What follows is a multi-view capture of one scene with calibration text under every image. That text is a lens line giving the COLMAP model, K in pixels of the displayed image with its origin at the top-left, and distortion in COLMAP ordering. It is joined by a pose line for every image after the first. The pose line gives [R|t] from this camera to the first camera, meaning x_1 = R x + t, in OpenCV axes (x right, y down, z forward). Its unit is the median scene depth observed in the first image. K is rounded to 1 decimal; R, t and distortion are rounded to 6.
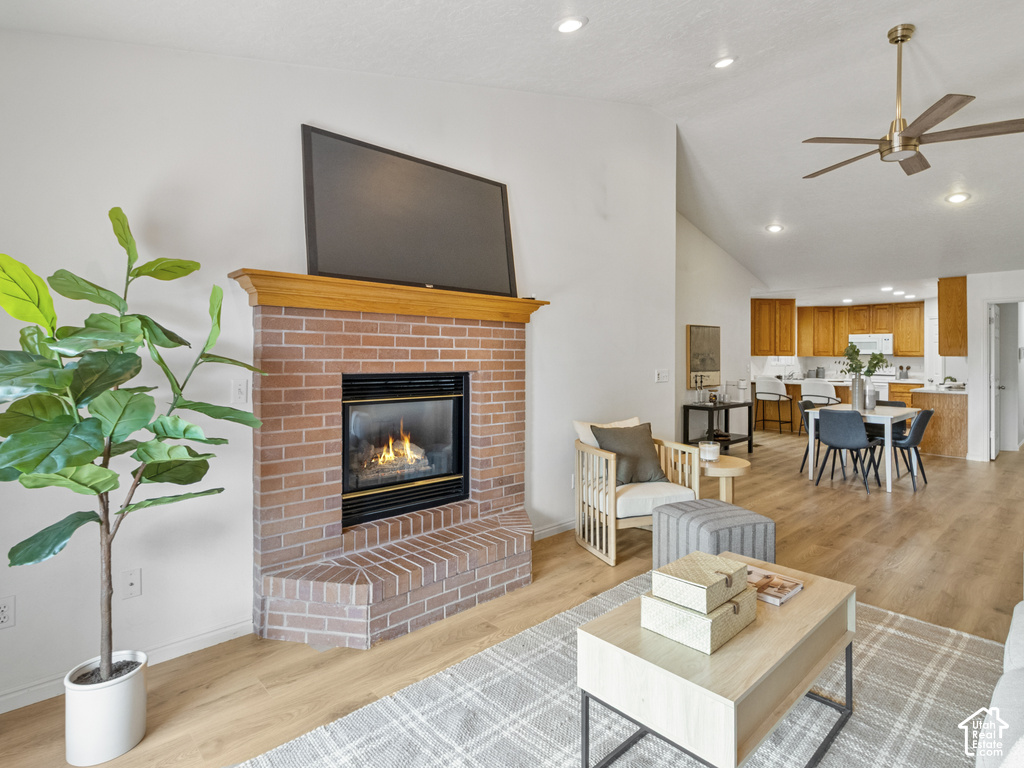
lens RADIAL K [[551.1, 0, 502.2], [0, 551.1, 353.9], [0, 0, 1]] dist [0.000656, -0.000047]
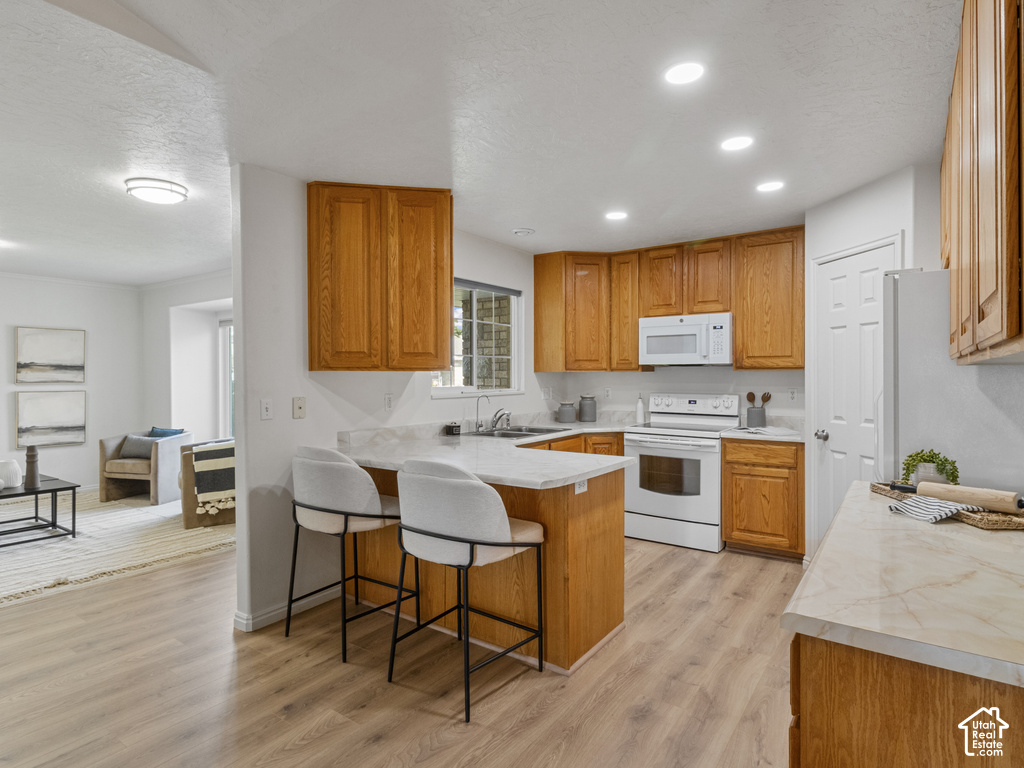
lens RADIAL K [[551.1, 0, 516.2], [0, 551.1, 376.4], [0, 0, 1]] dist [0.000656, -0.000047]
pose [[0.977758, -0.009499, 0.209520, 0.528469], [0.008149, 0.999940, 0.007307, 0.005739], [-0.209577, -0.005437, 0.977777, 0.719169]]
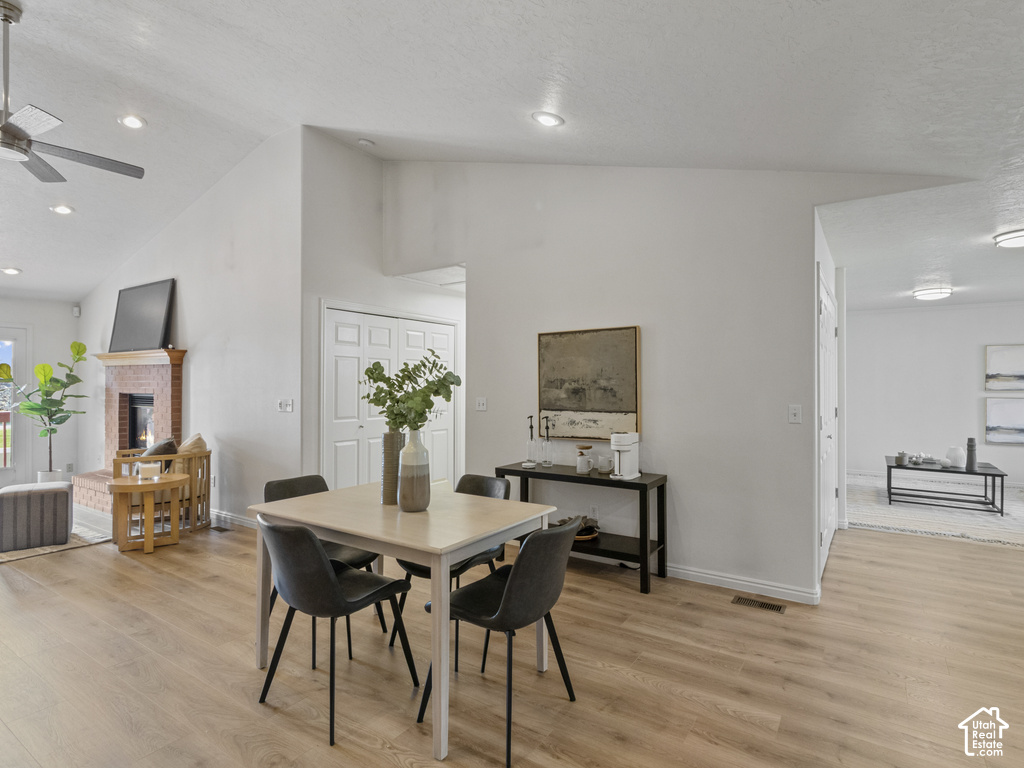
lens RADIAL K [[551.1, 0, 517.2], [0, 551.1, 382.5], [0, 0, 1]] dist [0.000656, -0.000047]
pose [[0.230297, -0.007044, -0.973095, 0.698850], [0.004005, 0.999972, -0.006291, 0.004408], [0.973112, -0.002448, 0.230319, 0.630084]]
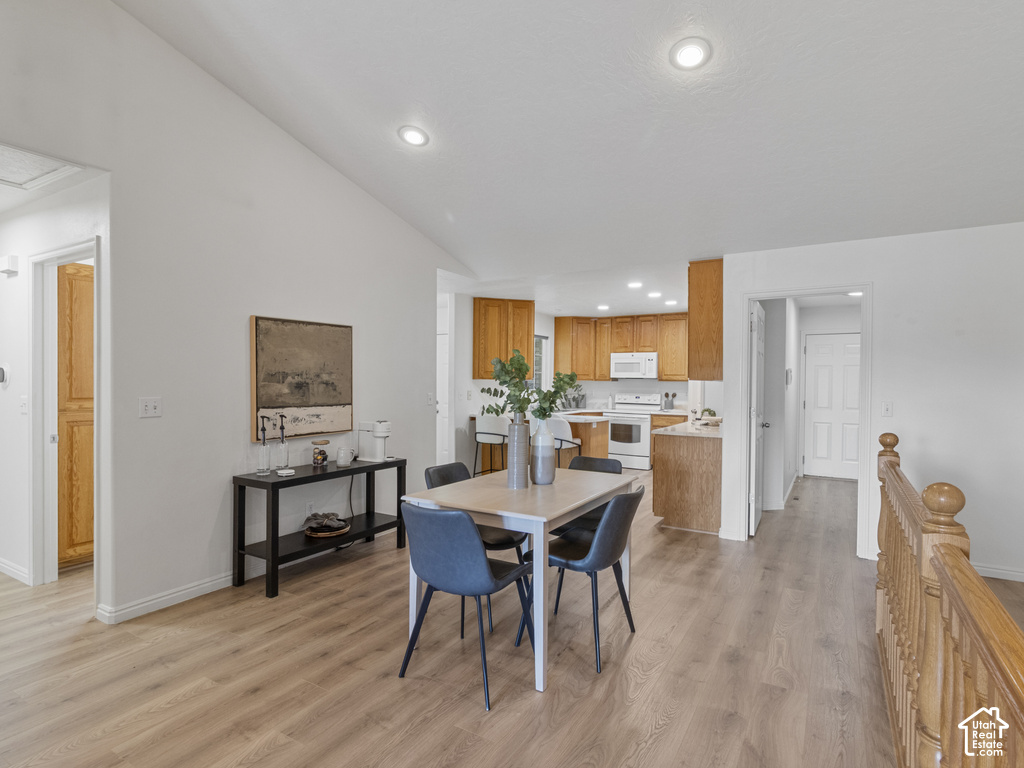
lens RADIAL K [[551.1, 0, 519.0], [0, 551.1, 389.0], [0, 0, 1]] dist [0.000656, -0.000047]
pose [[0.954519, -0.000262, 0.298150, 0.315558], [-0.005431, 0.999818, 0.018267, 0.002866], [-0.298100, -0.019055, 0.954344, 0.337054]]
